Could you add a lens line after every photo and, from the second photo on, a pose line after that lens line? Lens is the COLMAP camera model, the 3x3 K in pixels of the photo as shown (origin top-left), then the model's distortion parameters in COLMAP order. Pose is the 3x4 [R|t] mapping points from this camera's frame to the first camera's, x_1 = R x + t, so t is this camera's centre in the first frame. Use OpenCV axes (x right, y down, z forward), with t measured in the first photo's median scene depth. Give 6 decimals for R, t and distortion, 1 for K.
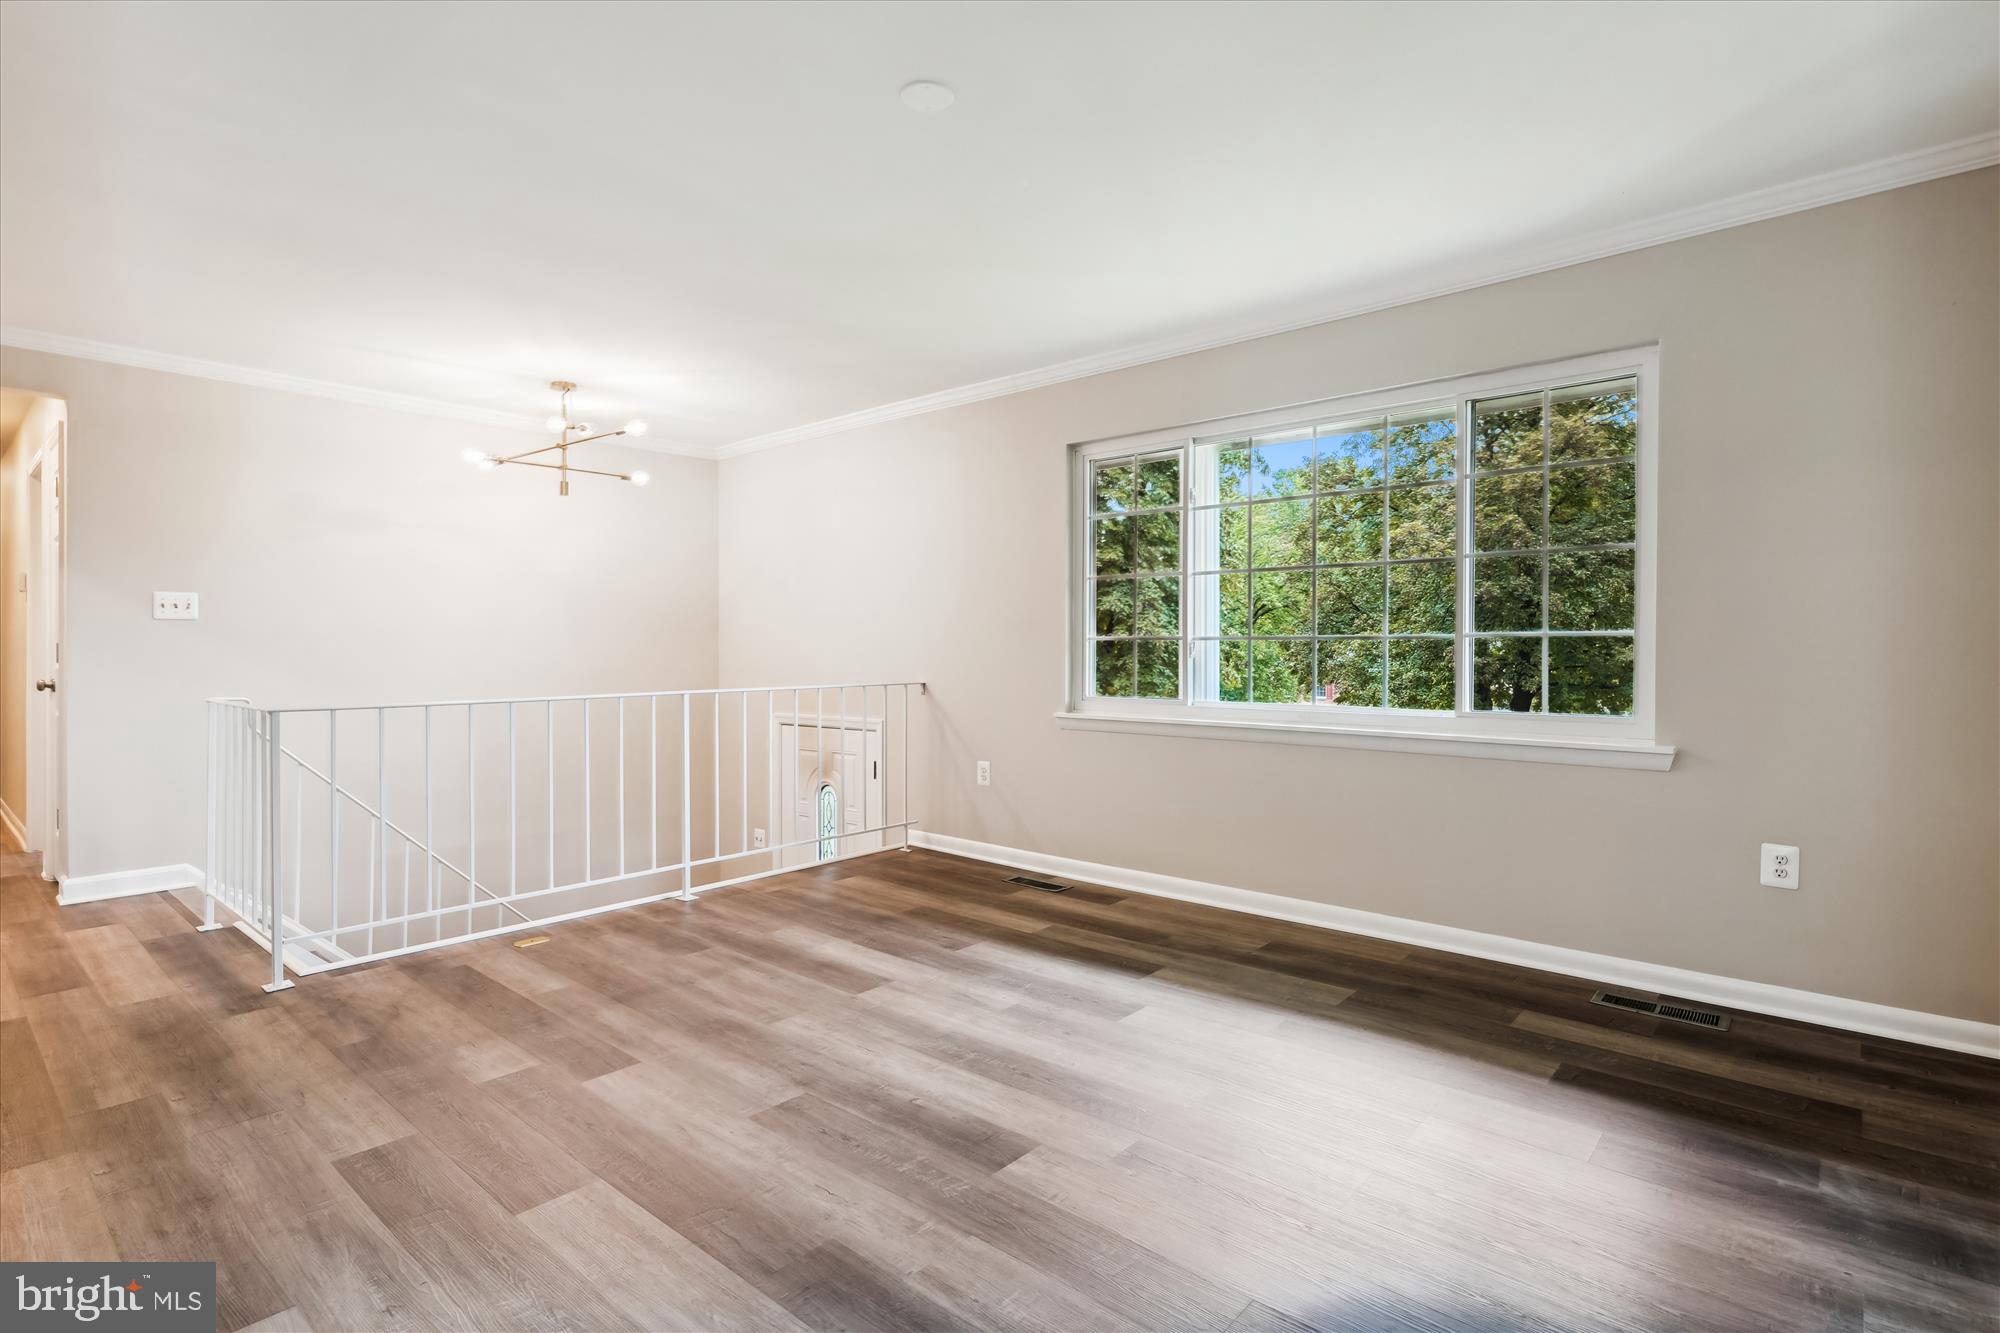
lens RADIAL K [[996.4, 0, 1006.1], [0, 996.4, 628.7], [0, 0, 1]] dist [-0.000934, -0.000201]
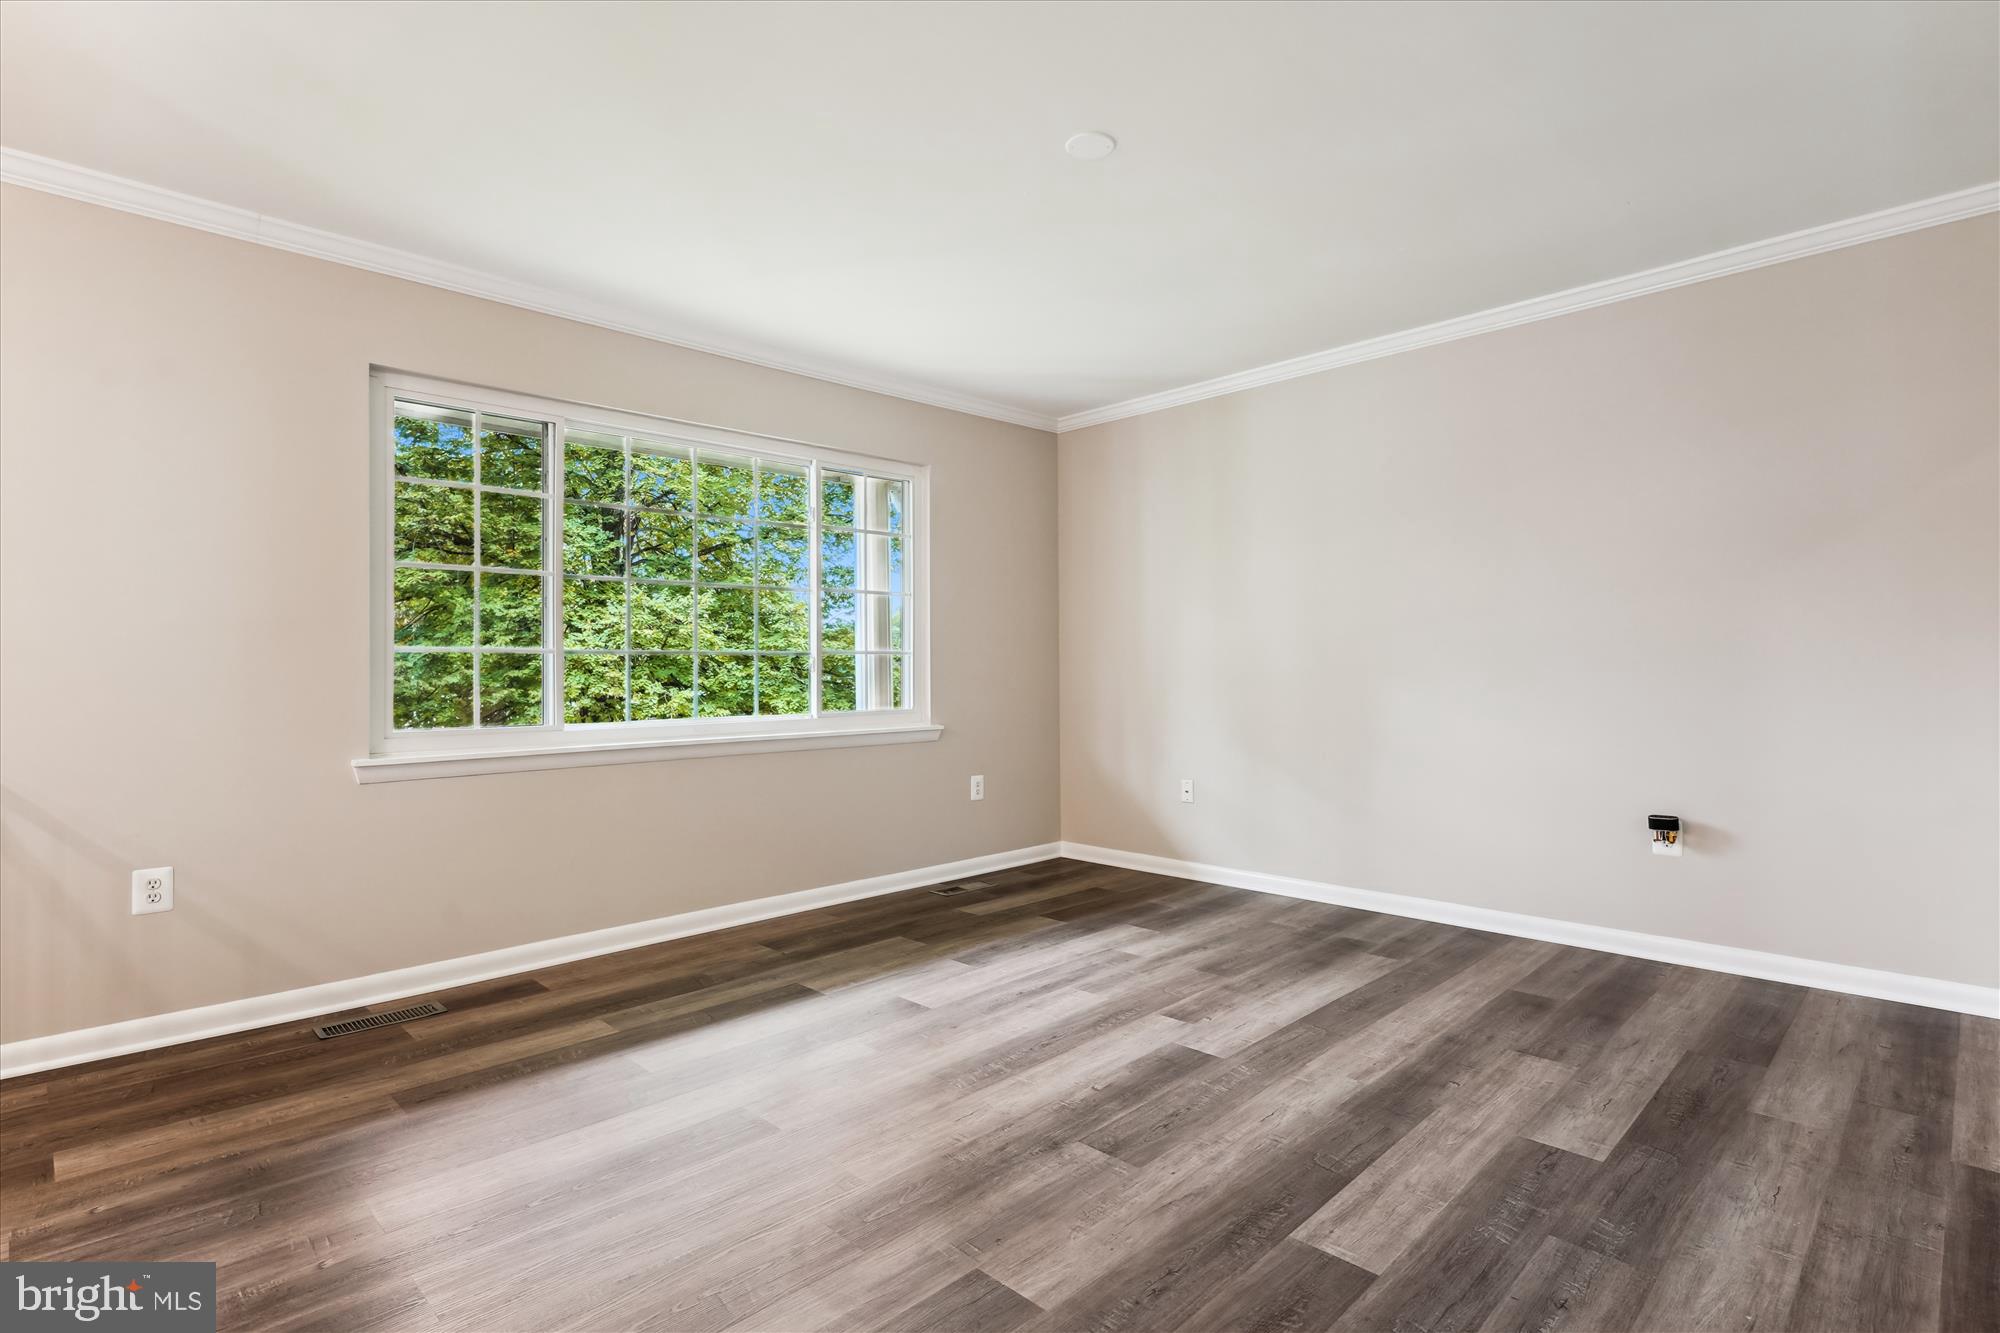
lens RADIAL K [[1005.2, 0, 984.7], [0, 1005.2, 646.8], [0, 0, 1]] dist [0.004584, -0.001358]
pose [[0.053427, 0.016869, 0.998429, -0.965246], [-0.017190, 0.999725, -0.015971, 0.018172], [-0.998424, -0.016309, 0.053702, 0.877414]]
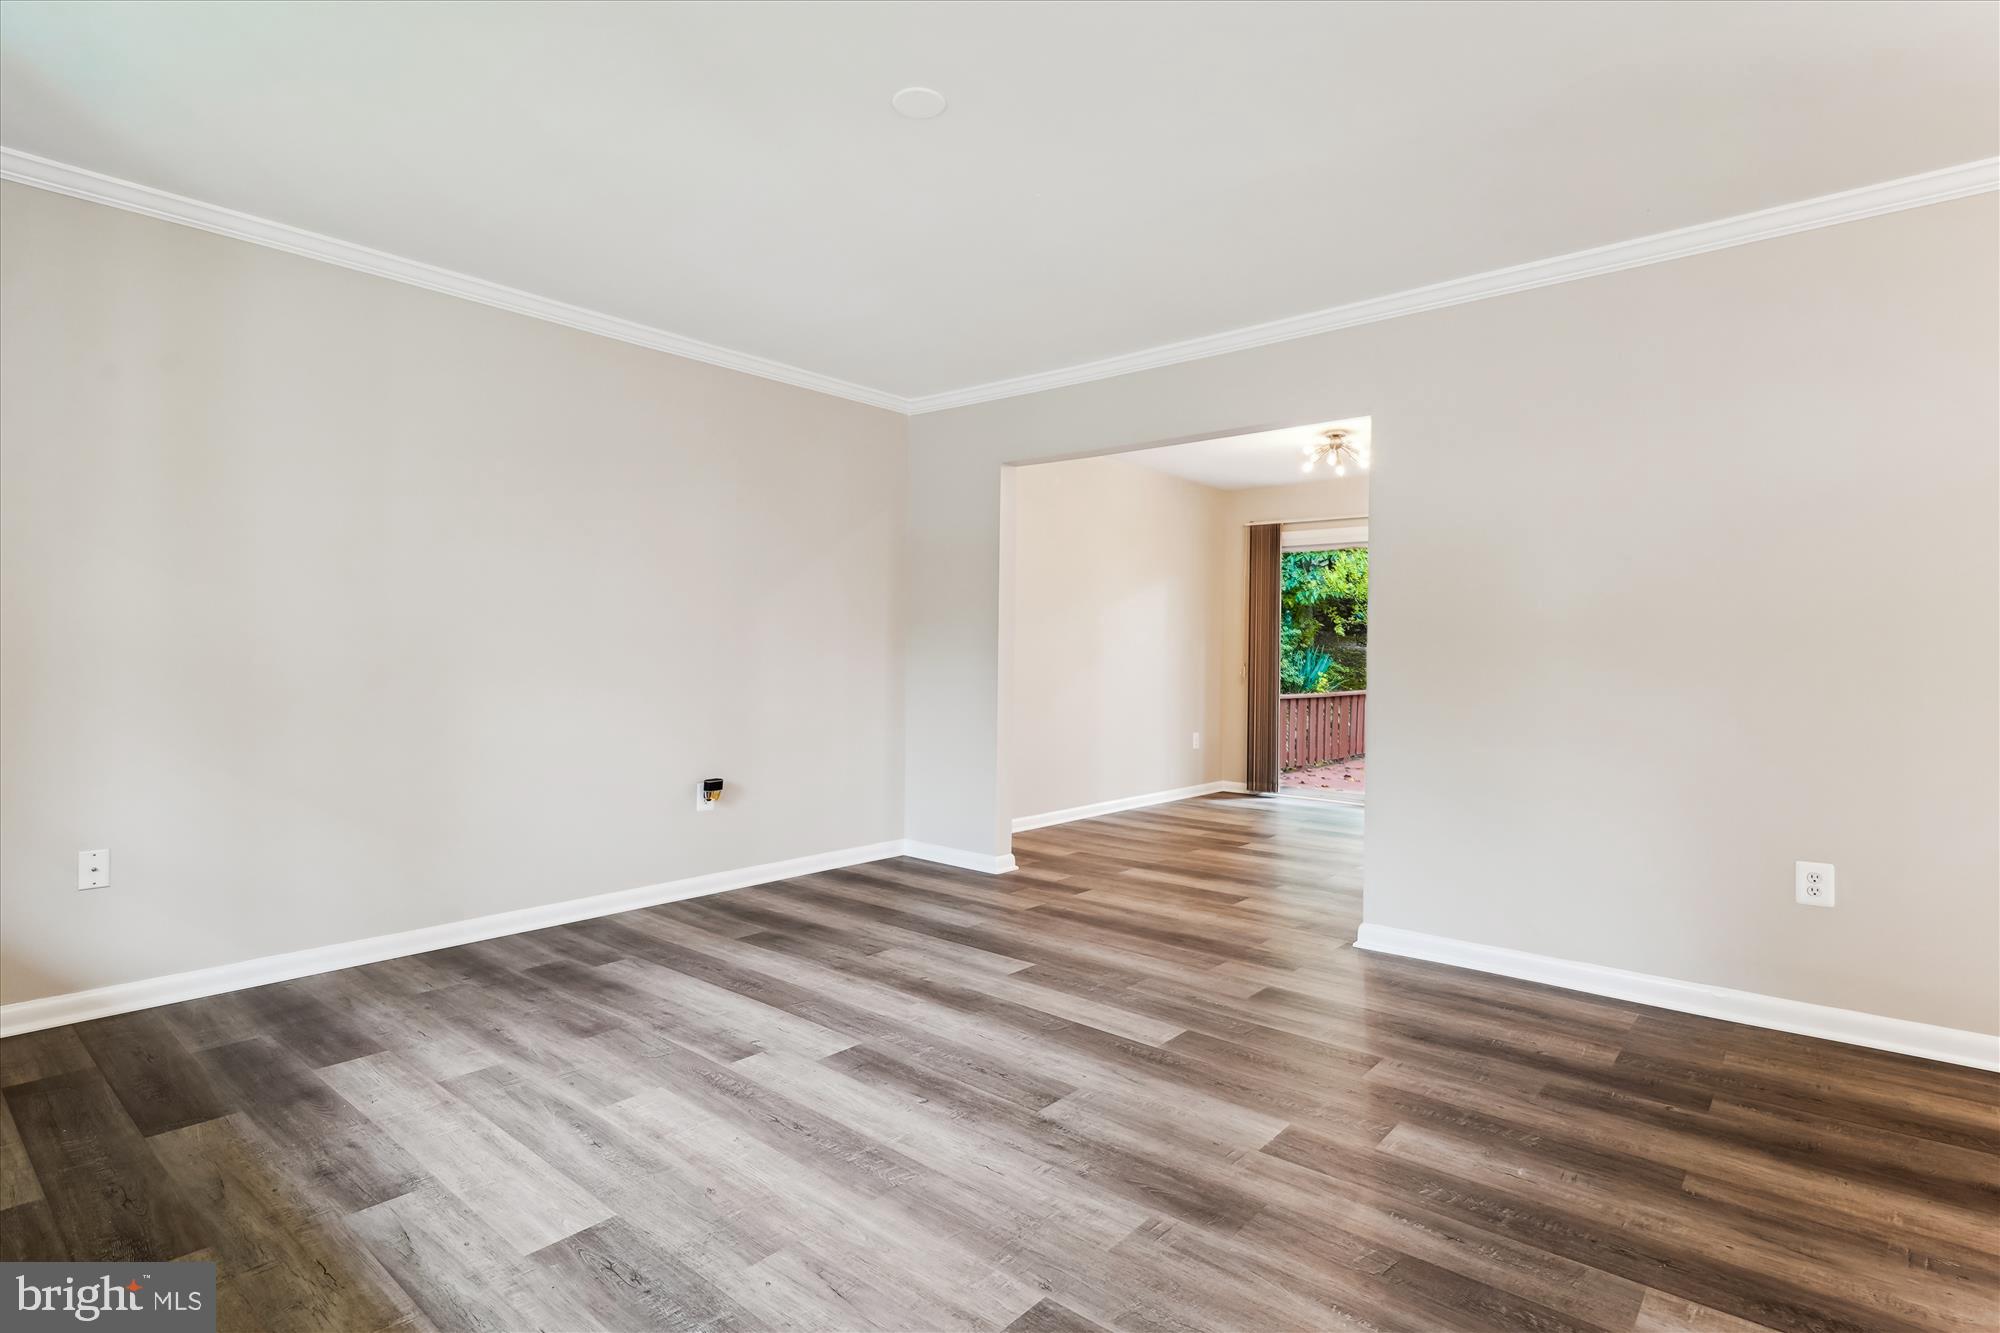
lens RADIAL K [[997.5, 0, 1072.0], [0, 997.5, 674.3], [0, 0, 1]] dist [0.001451, 0.000409]
pose [[-0.997011, -0.005819, -0.077037, -0.131970], [-0.005340, 0.999965, -0.006413, 0.041235], [0.077072, -0.005983, -0.997008, 1.652276]]
